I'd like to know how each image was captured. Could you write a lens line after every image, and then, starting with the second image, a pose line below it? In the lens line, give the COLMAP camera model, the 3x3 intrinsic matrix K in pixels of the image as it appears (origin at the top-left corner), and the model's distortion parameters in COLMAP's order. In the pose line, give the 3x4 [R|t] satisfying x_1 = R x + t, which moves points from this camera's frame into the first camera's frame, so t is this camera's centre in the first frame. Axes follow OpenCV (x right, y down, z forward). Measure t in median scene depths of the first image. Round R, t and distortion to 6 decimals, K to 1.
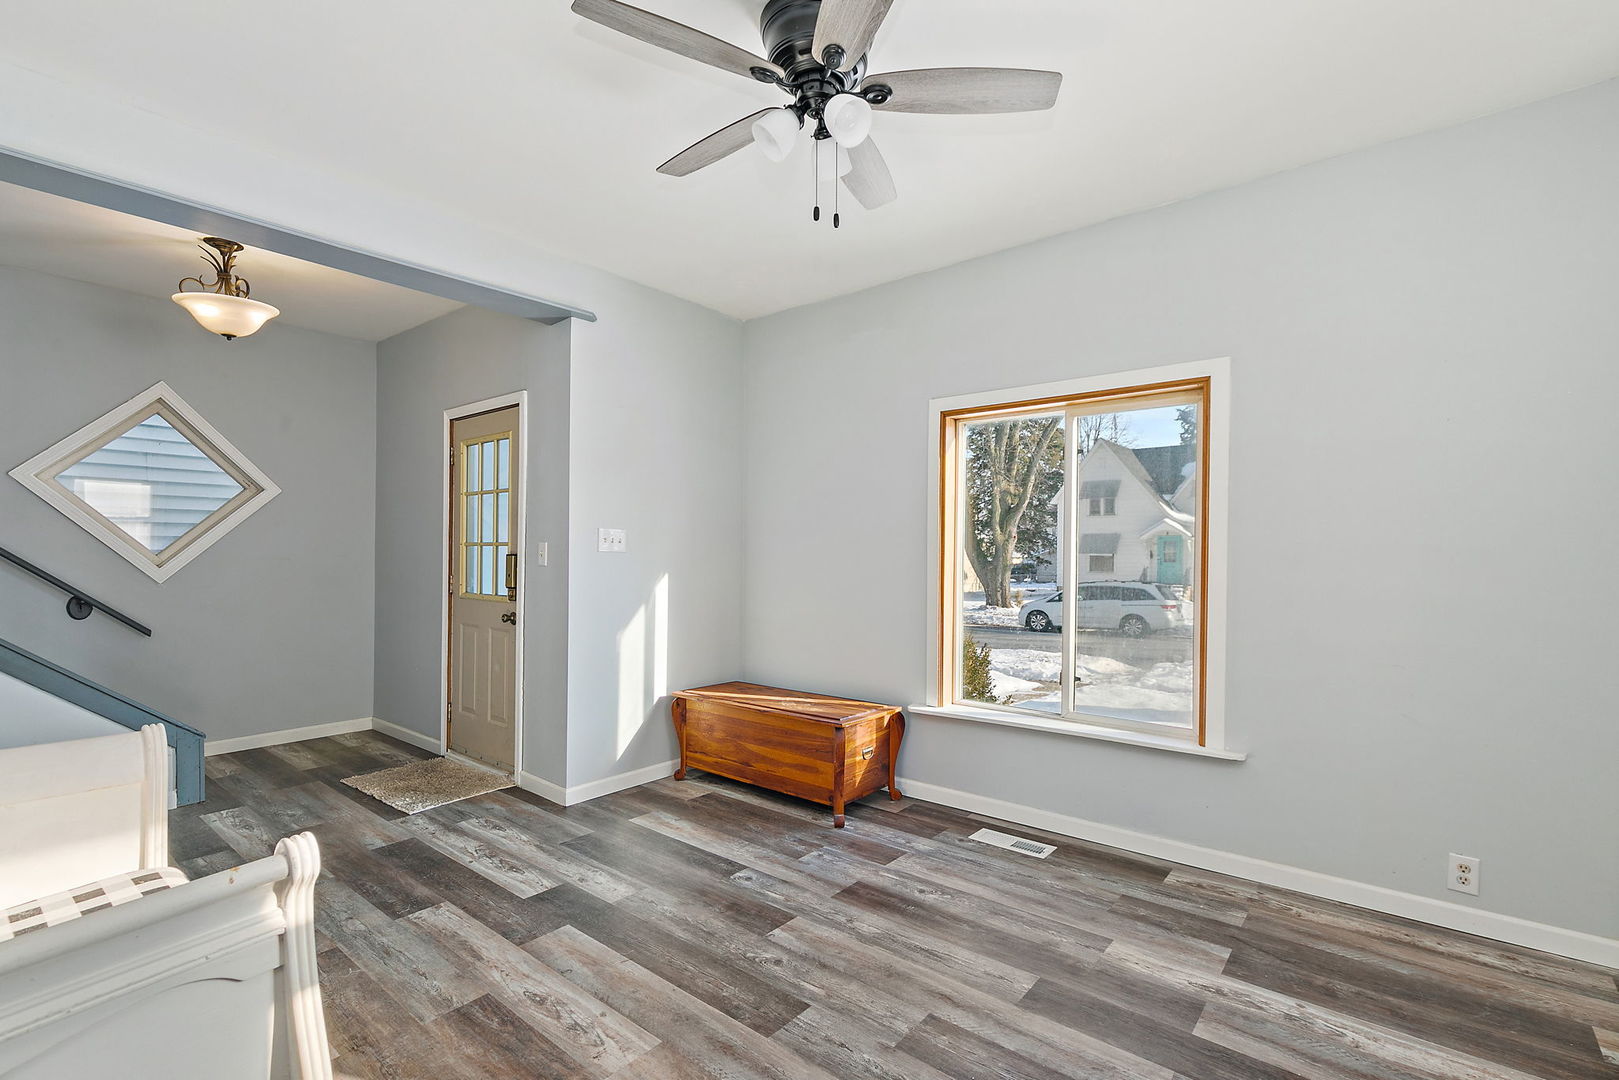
lens RADIAL K [[731.3, 0, 814.8], [0, 731.3, 556.6], [0, 0, 1]] dist [0.004113, -0.000340]
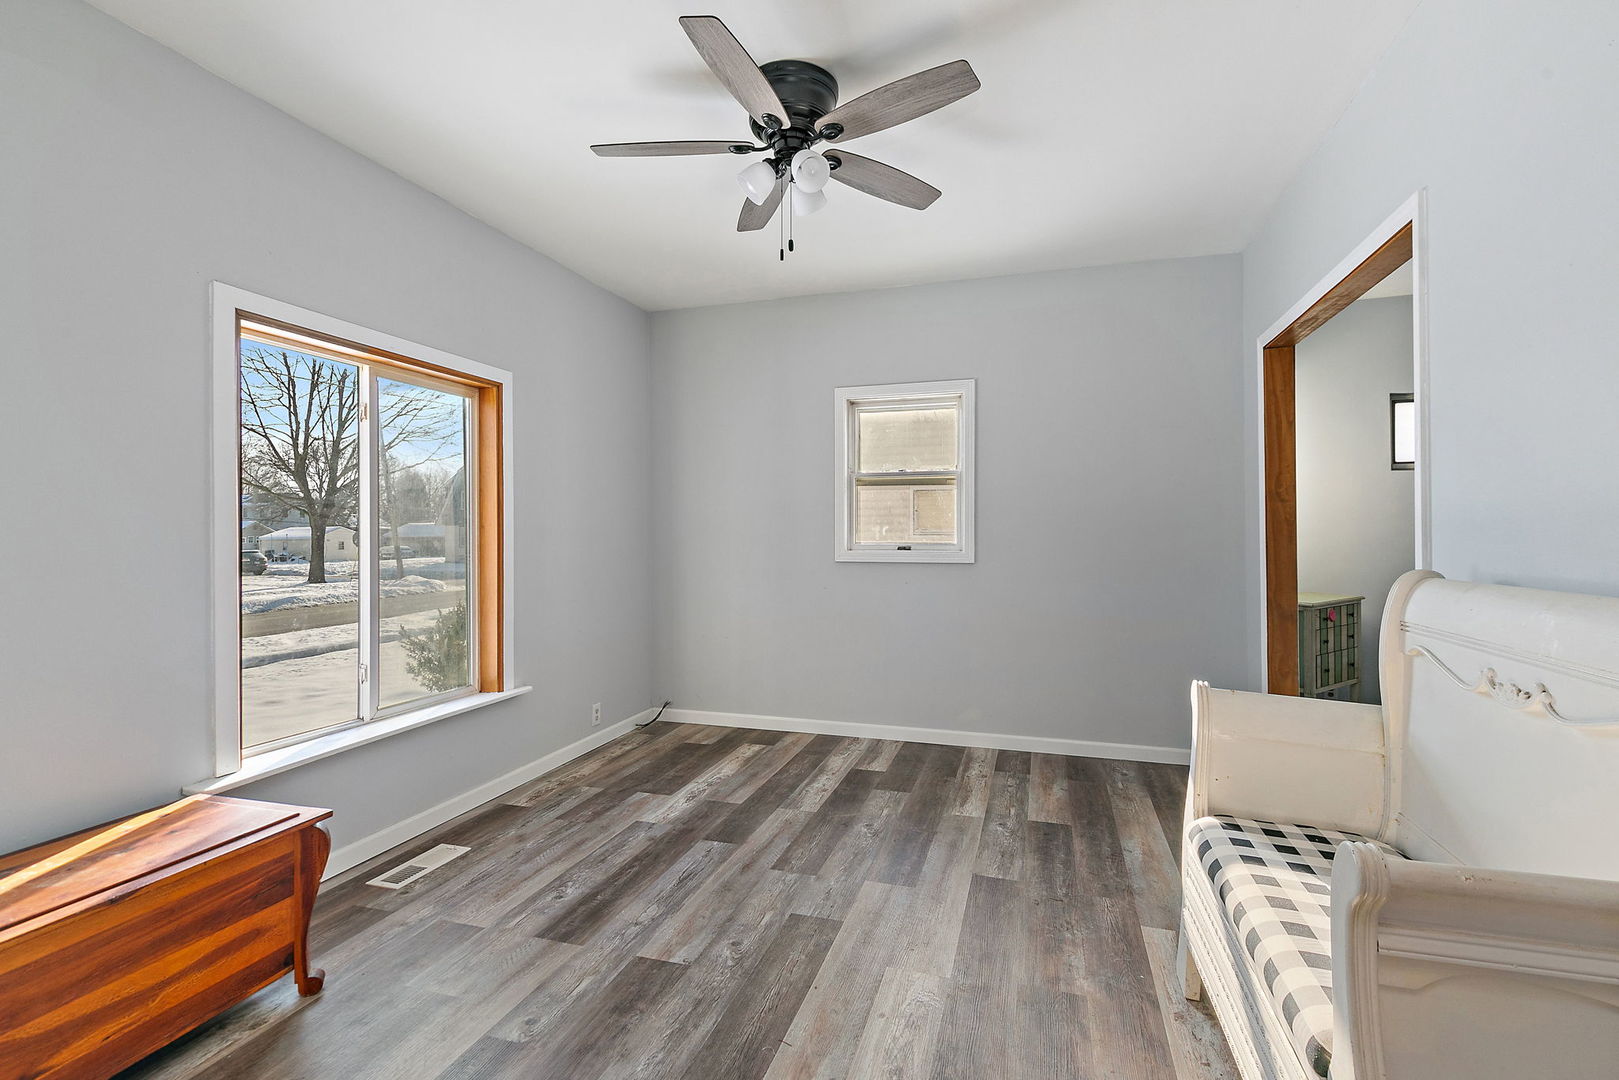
lens RADIAL K [[731.3, 0, 818.2], [0, 731.3, 535.4], [0, 0, 1]] dist [0.004113, -0.000340]
pose [[-0.374433, -0.004268, 0.927244, -0.820372], [0.004960, 0.999966, 0.006606, -0.001376], [-0.927241, 0.007072, -0.374399, 1.032077]]
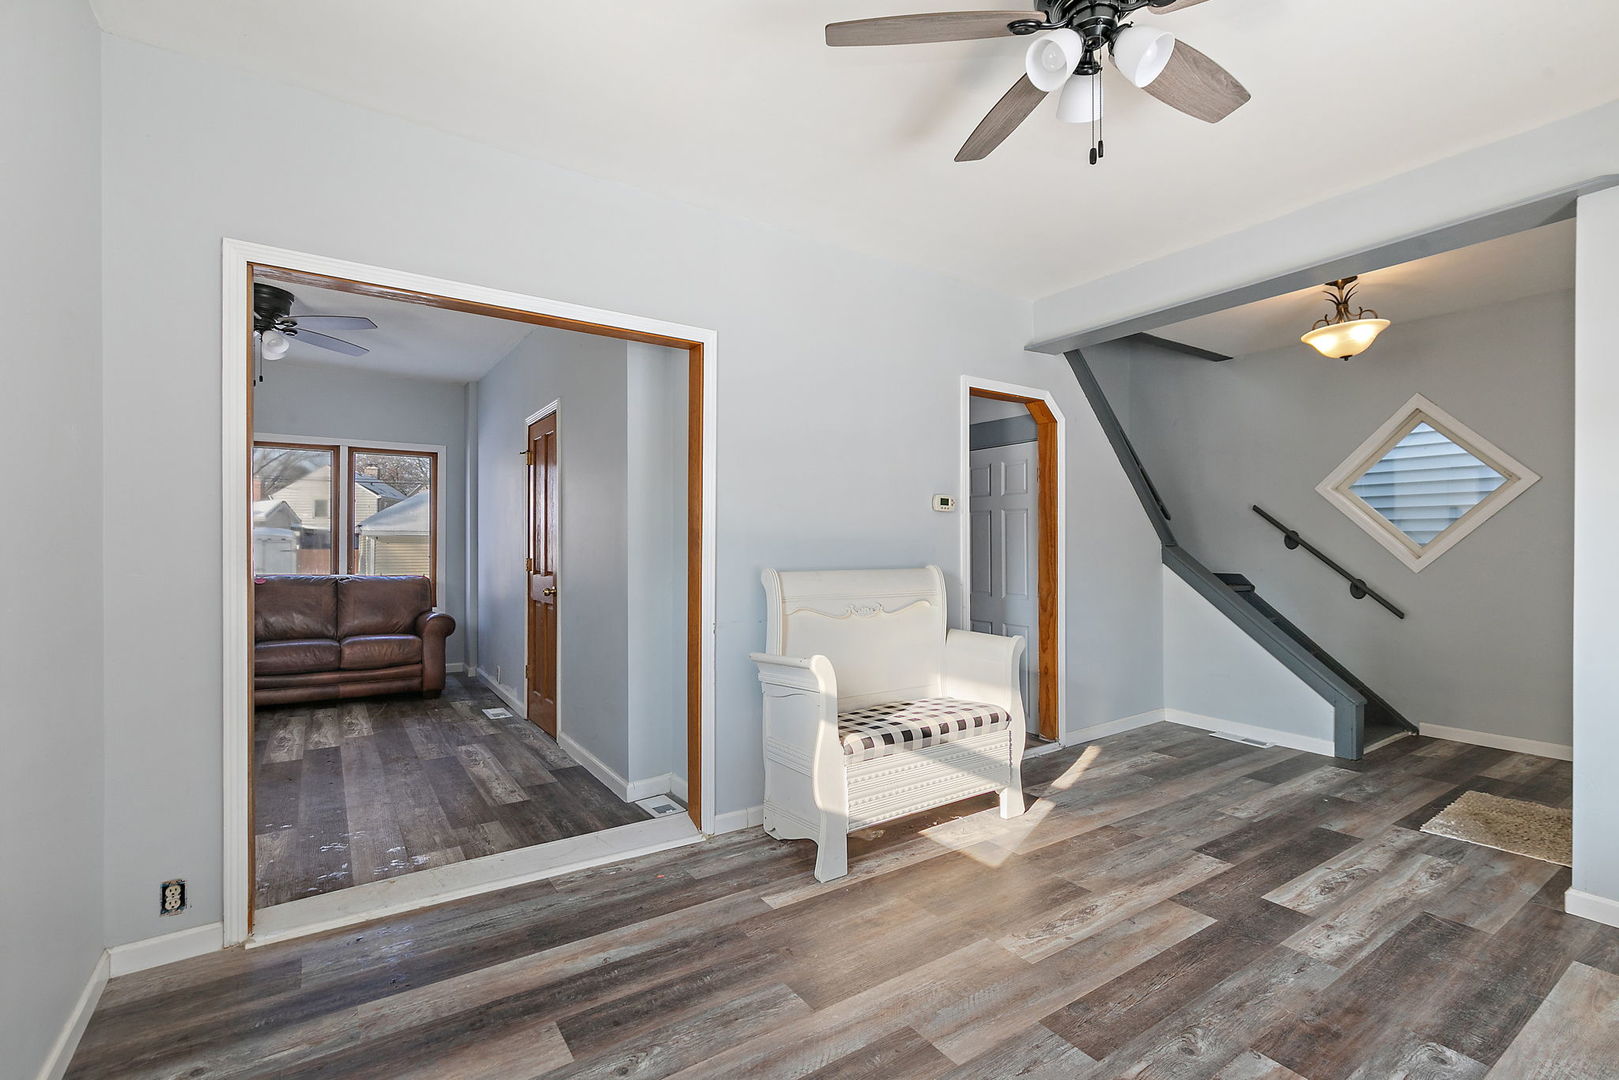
lens RADIAL K [[731.3, 0, 820.9], [0, 731.3, 539.9], [0, 0, 1]] dist [0.004113, -0.000340]
pose [[-0.281333, -0.012484, -0.959529, 0.686538], [-0.005358, 0.999920, -0.011439, 0.004765], [0.959595, 0.001923, -0.281378, 0.686128]]
